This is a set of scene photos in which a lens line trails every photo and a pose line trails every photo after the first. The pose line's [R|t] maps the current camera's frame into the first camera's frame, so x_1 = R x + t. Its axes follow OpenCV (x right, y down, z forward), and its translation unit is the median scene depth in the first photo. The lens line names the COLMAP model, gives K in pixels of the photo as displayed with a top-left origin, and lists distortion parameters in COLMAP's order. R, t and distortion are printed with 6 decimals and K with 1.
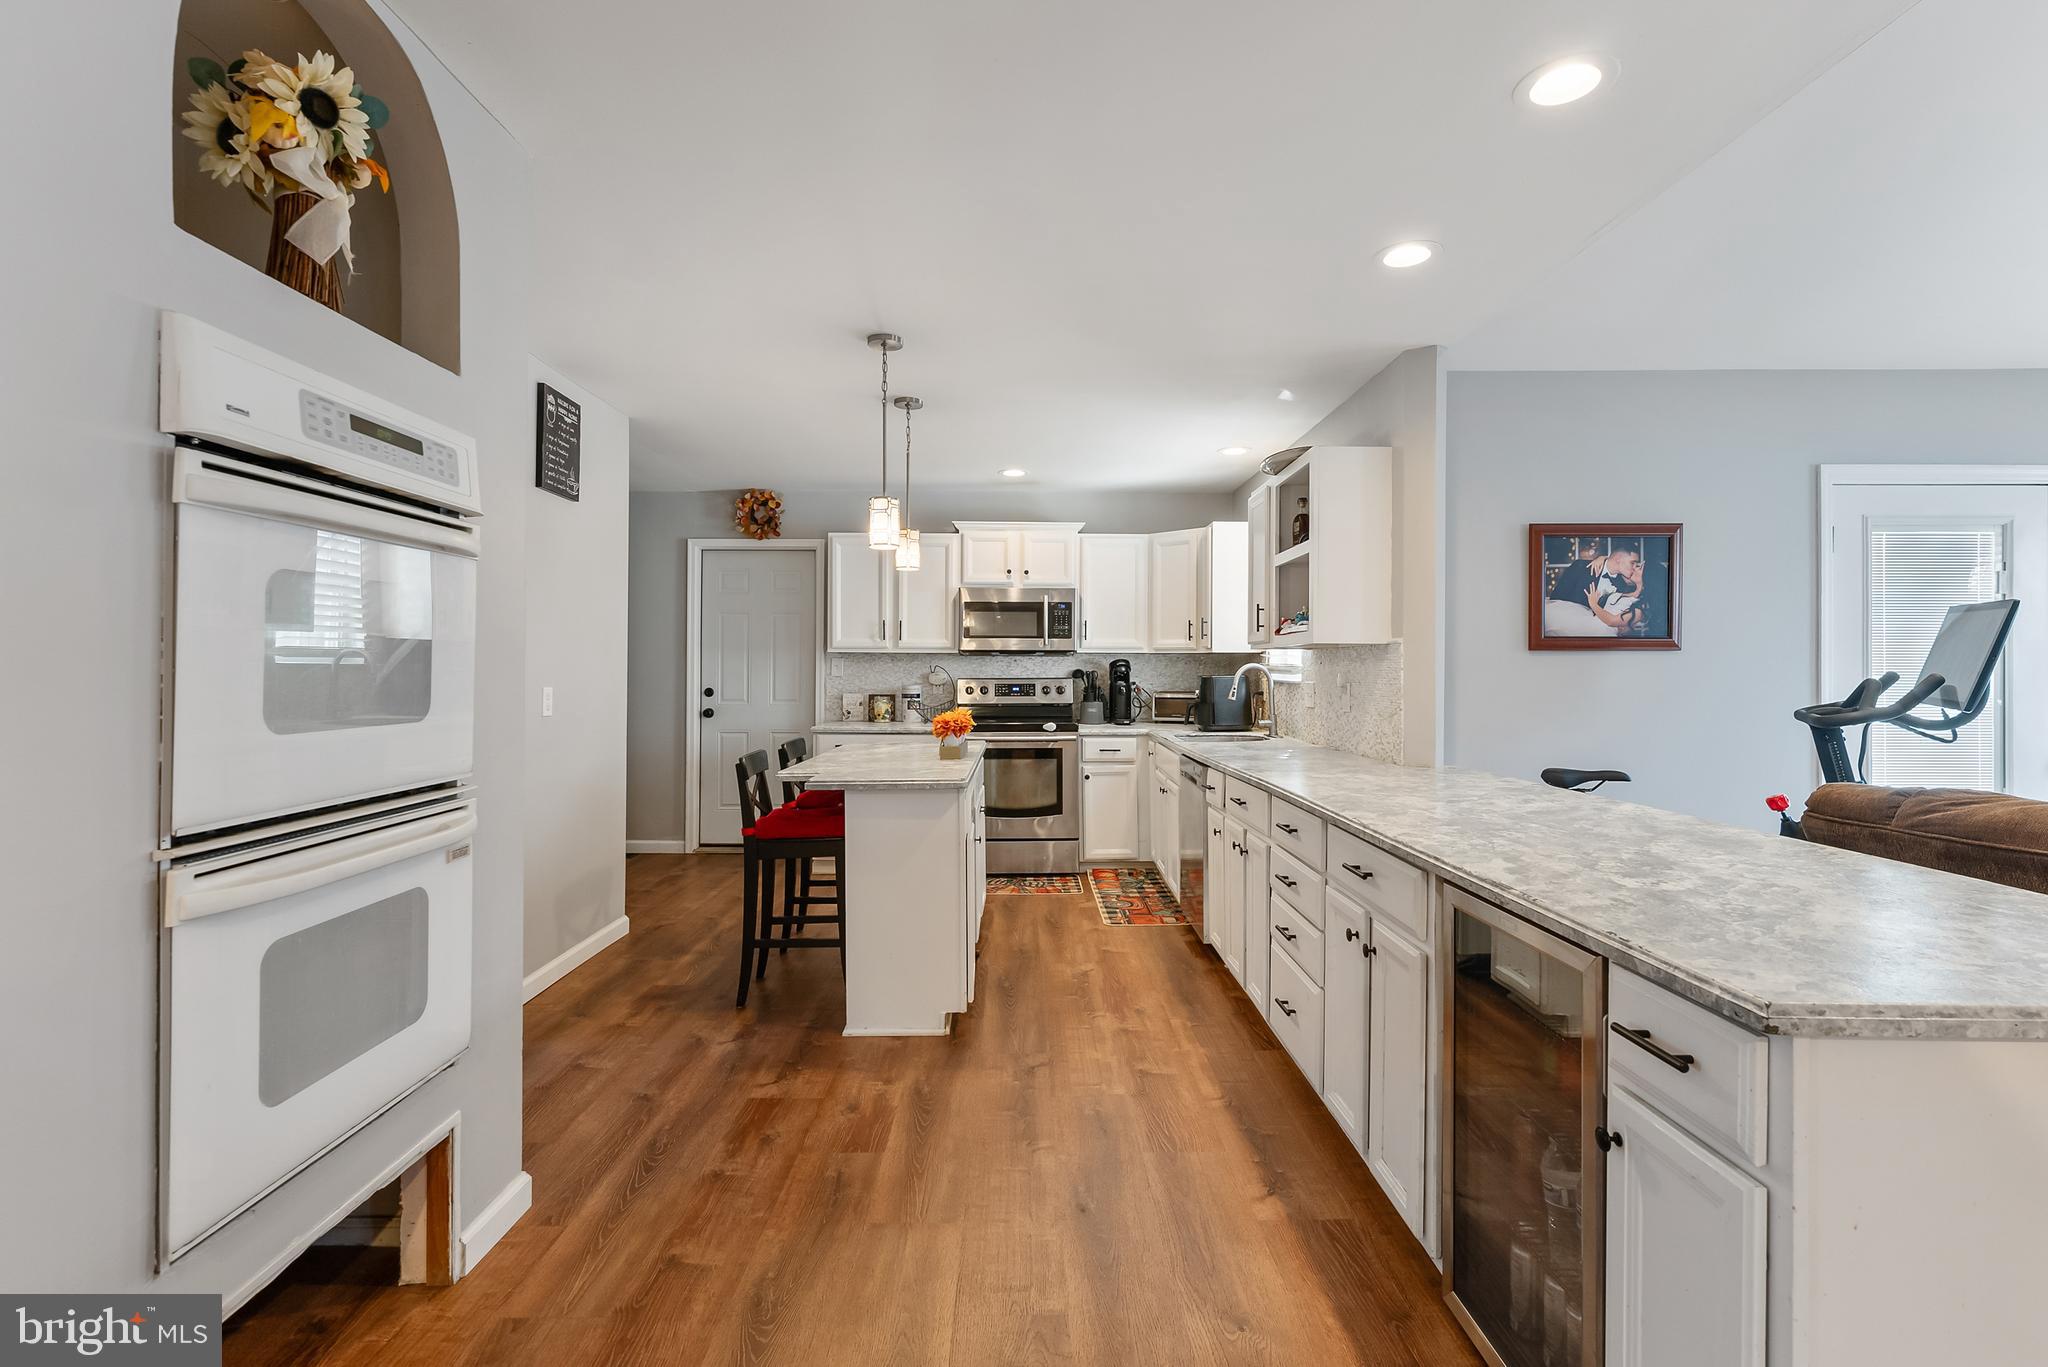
lens RADIAL K [[898.7, 0, 1020.8], [0, 898.7, 672.0], [0, 0, 1]] dist [-0.002712, 0.000686]
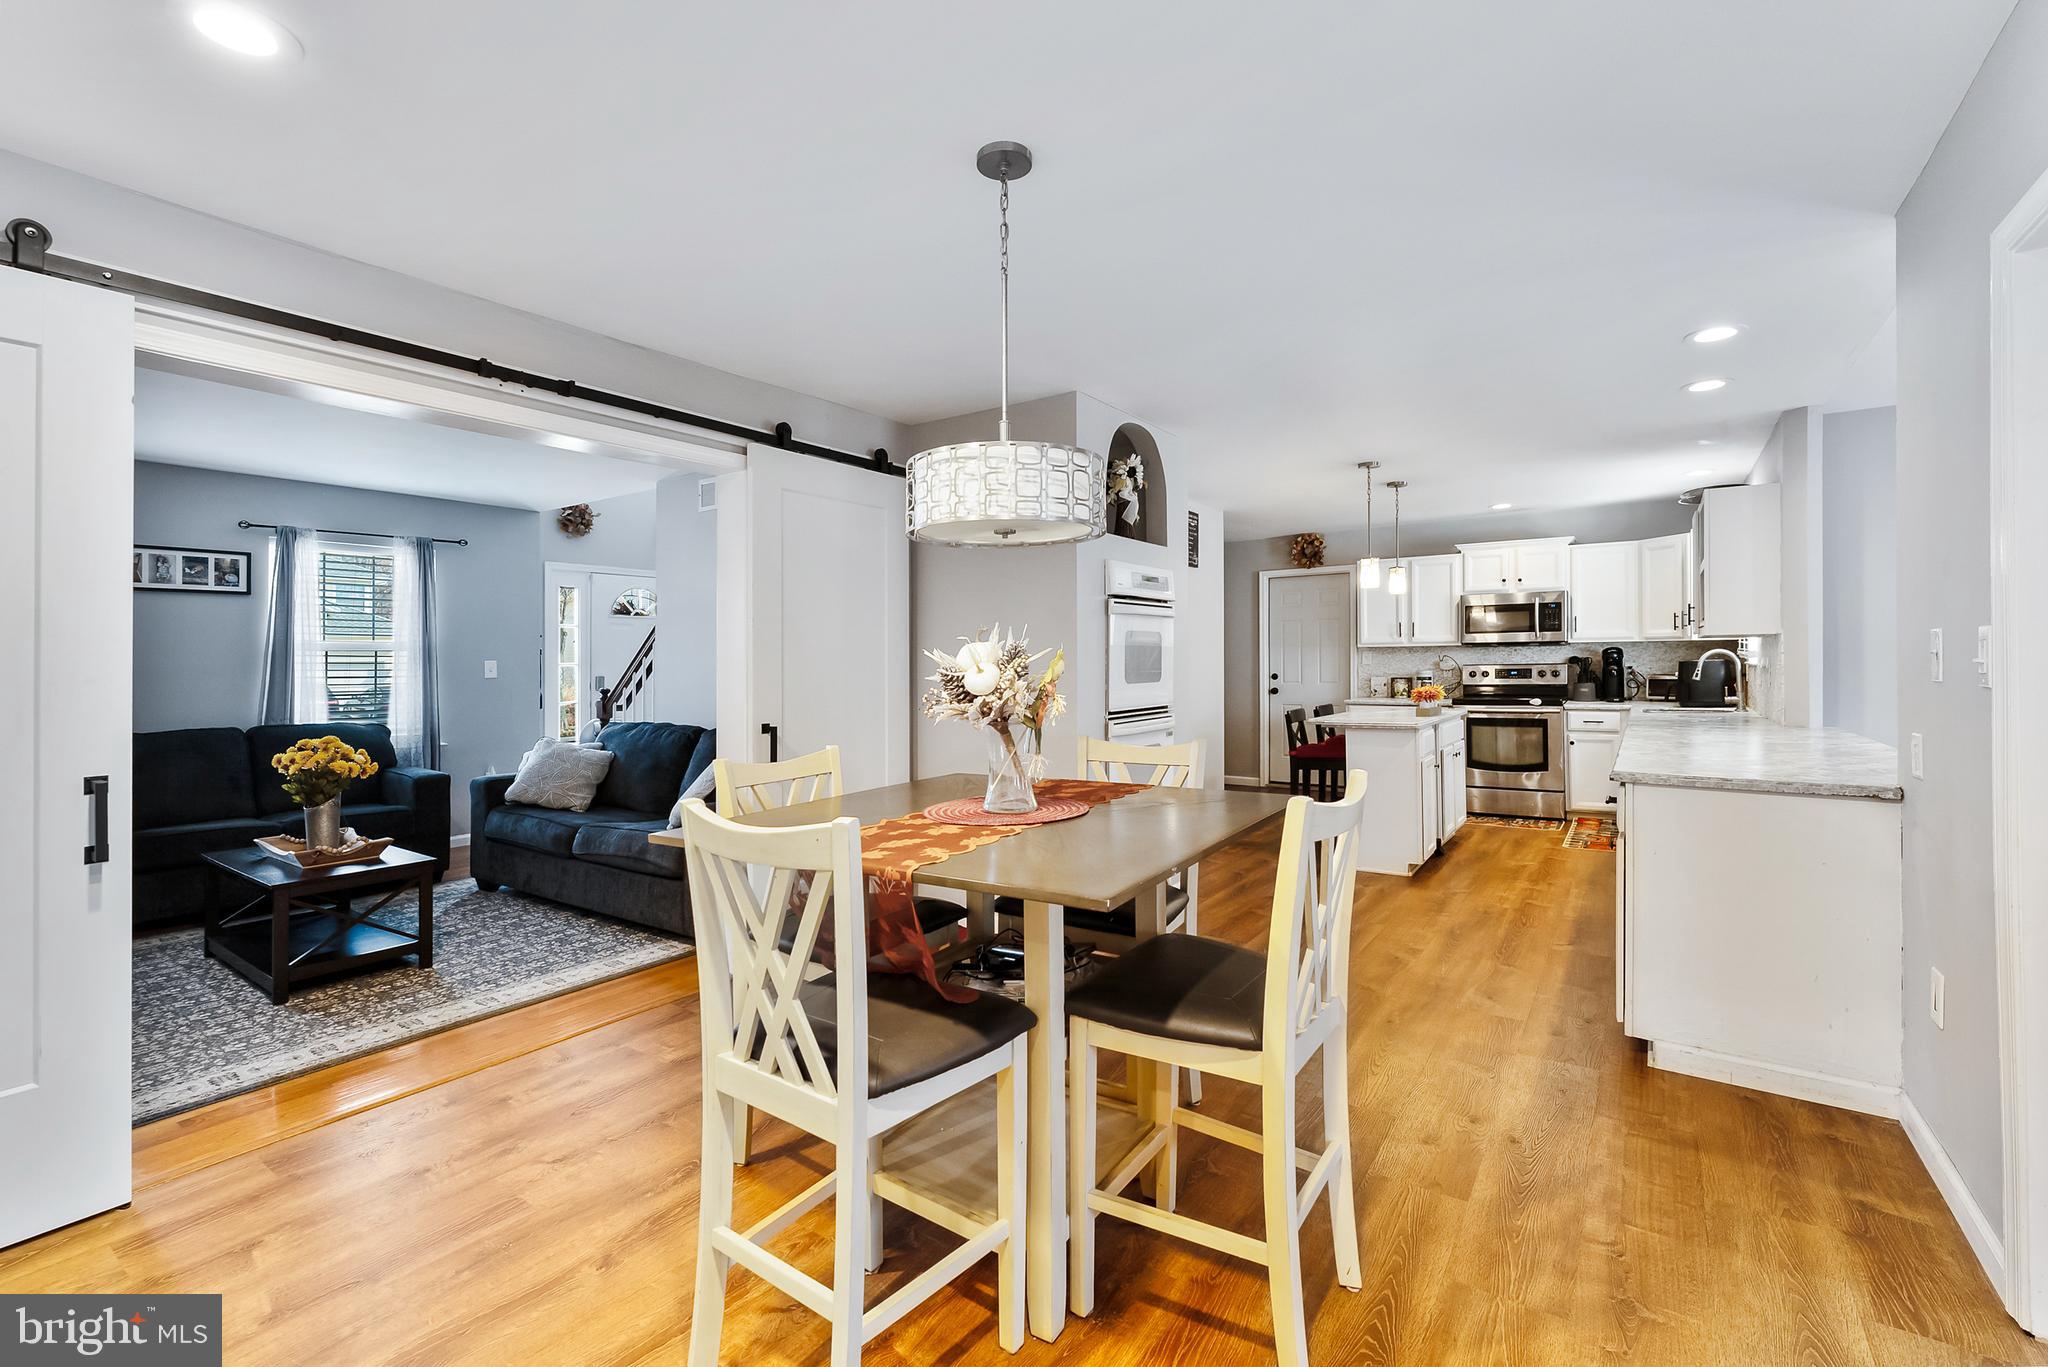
lens RADIAL K [[898.7, 0, 1013.9], [0, 898.7, 671.2], [0, 0, 1]] dist [-0.002712, 0.000686]
pose [[0.808973, -0.007451, -0.587799, 0.171110], [0.012952, 0.999903, 0.005151, 0.001156], [0.587703, -0.011780, 0.808991, -0.436603]]
